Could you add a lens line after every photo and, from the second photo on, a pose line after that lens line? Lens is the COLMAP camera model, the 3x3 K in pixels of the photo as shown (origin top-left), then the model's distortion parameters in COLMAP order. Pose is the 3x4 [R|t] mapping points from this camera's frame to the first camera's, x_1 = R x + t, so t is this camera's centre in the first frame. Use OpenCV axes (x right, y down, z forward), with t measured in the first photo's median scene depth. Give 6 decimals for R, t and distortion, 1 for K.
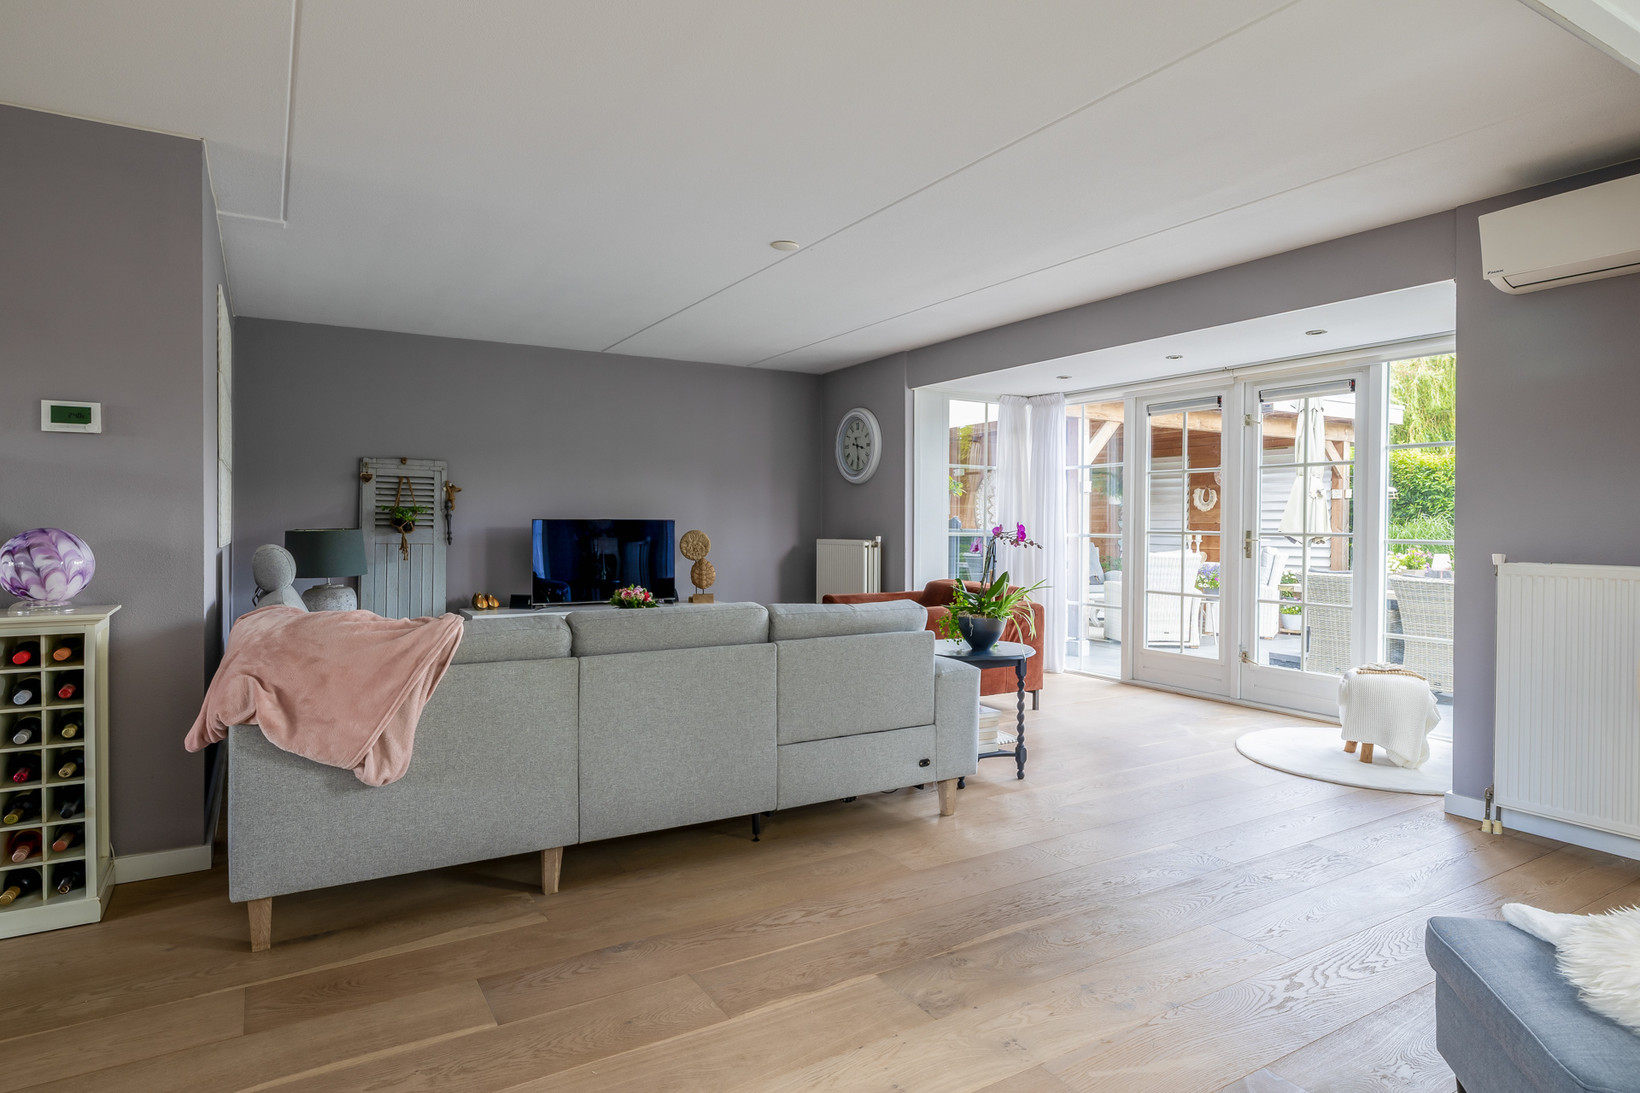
lens RADIAL K [[883.6, 0, 850.0], [0, 883.6, 536.4], [0, 0, 1]] dist [-0.035987, 0.000051]
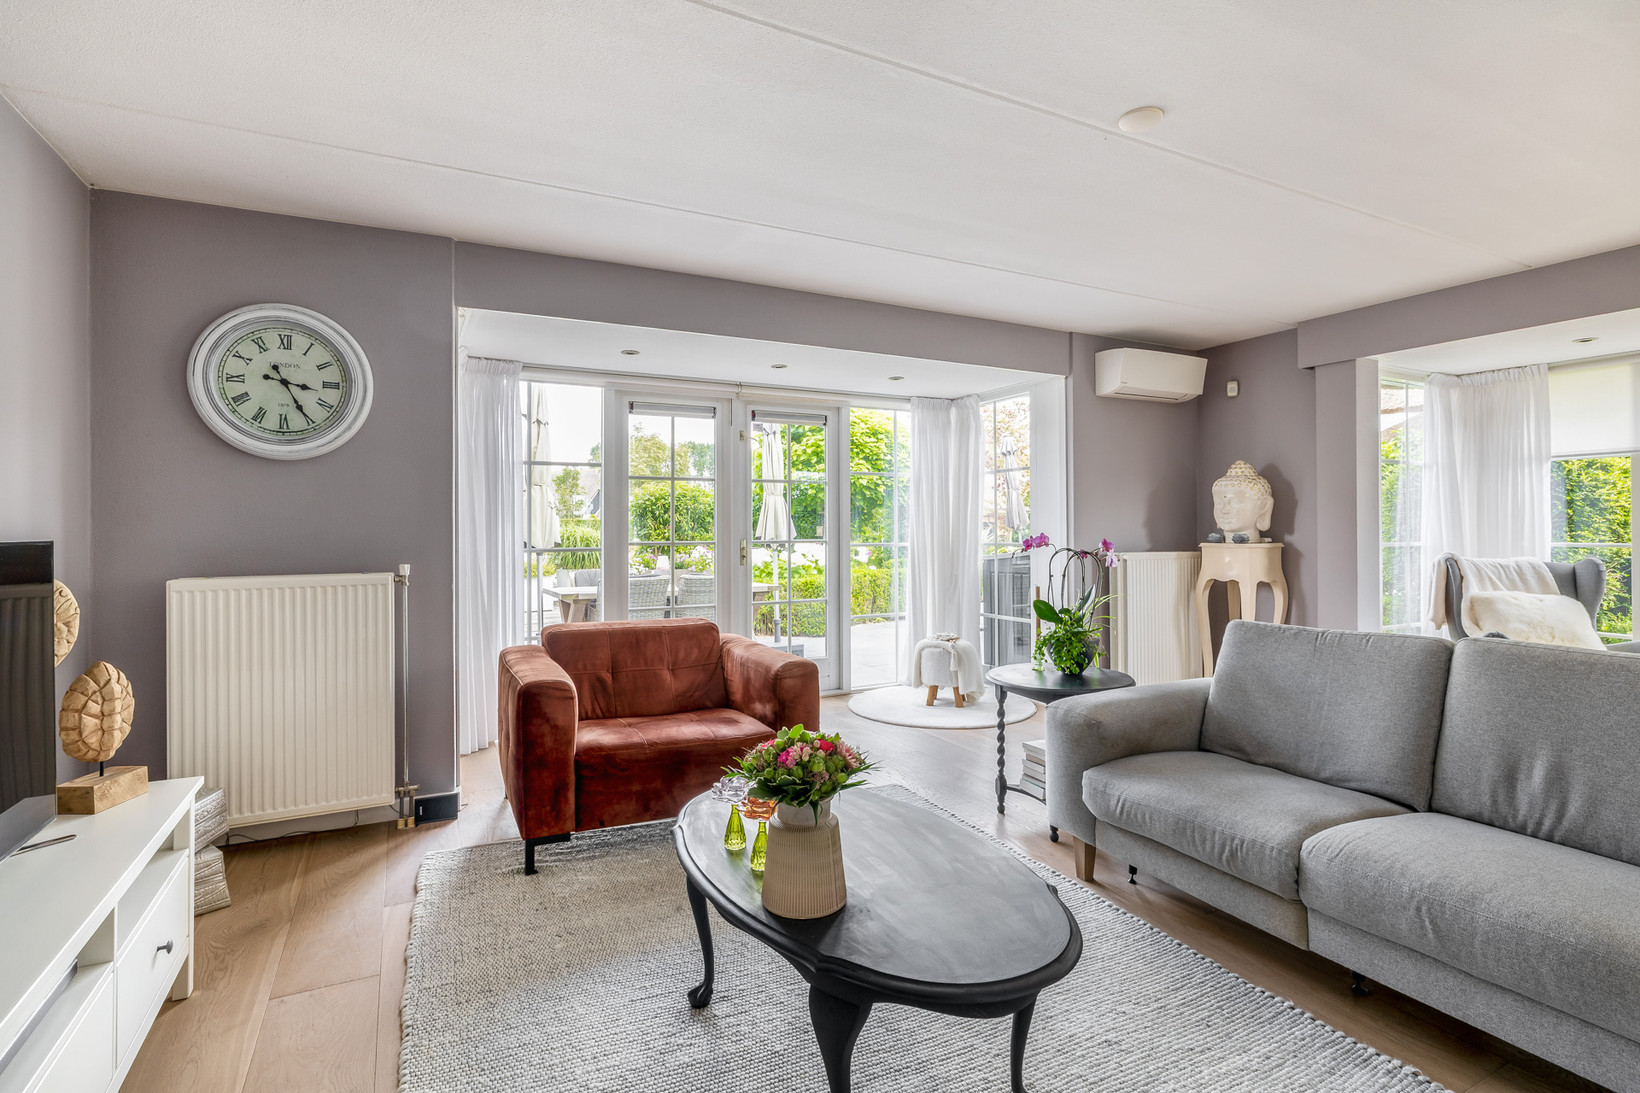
lens RADIAL K [[772.0, 0, 829.9], [0, 772.0, 522.5], [0, 0, 1]] dist [-0.000007, 0.000064]
pose [[0.102048, 0.003328, 0.994774, -0.466972], [0.021563, 0.999752, -0.005557, -0.019927], [-0.994546, 0.022018, 0.101951, 0.804537]]
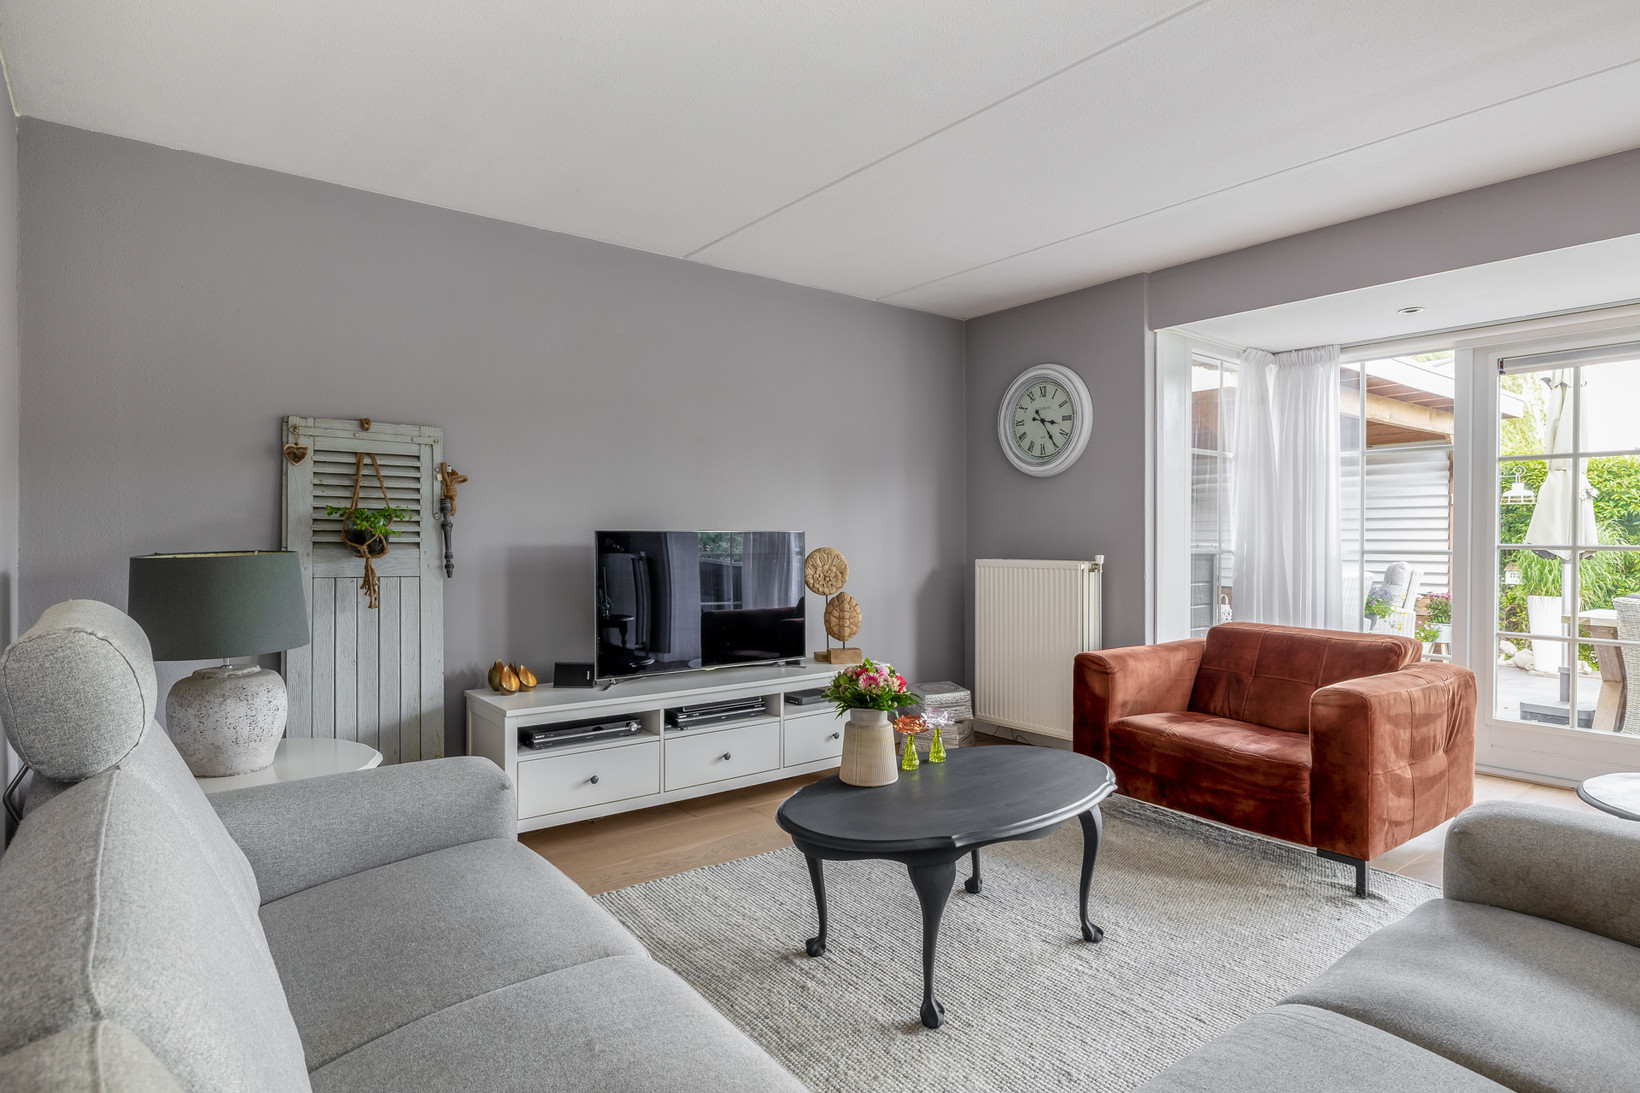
lens RADIAL K [[885.1, 0, 820.0], [0, 885.1, 546.5], [0, 0, 1]] dist [-0.017710, 0.000651]
pose [[0.996396, -0.005386, 0.084649, -0.266521], [0.005534, 0.999984, -0.001510, -0.007728], [-0.084640, 0.001973, 0.996410, 0.417335]]
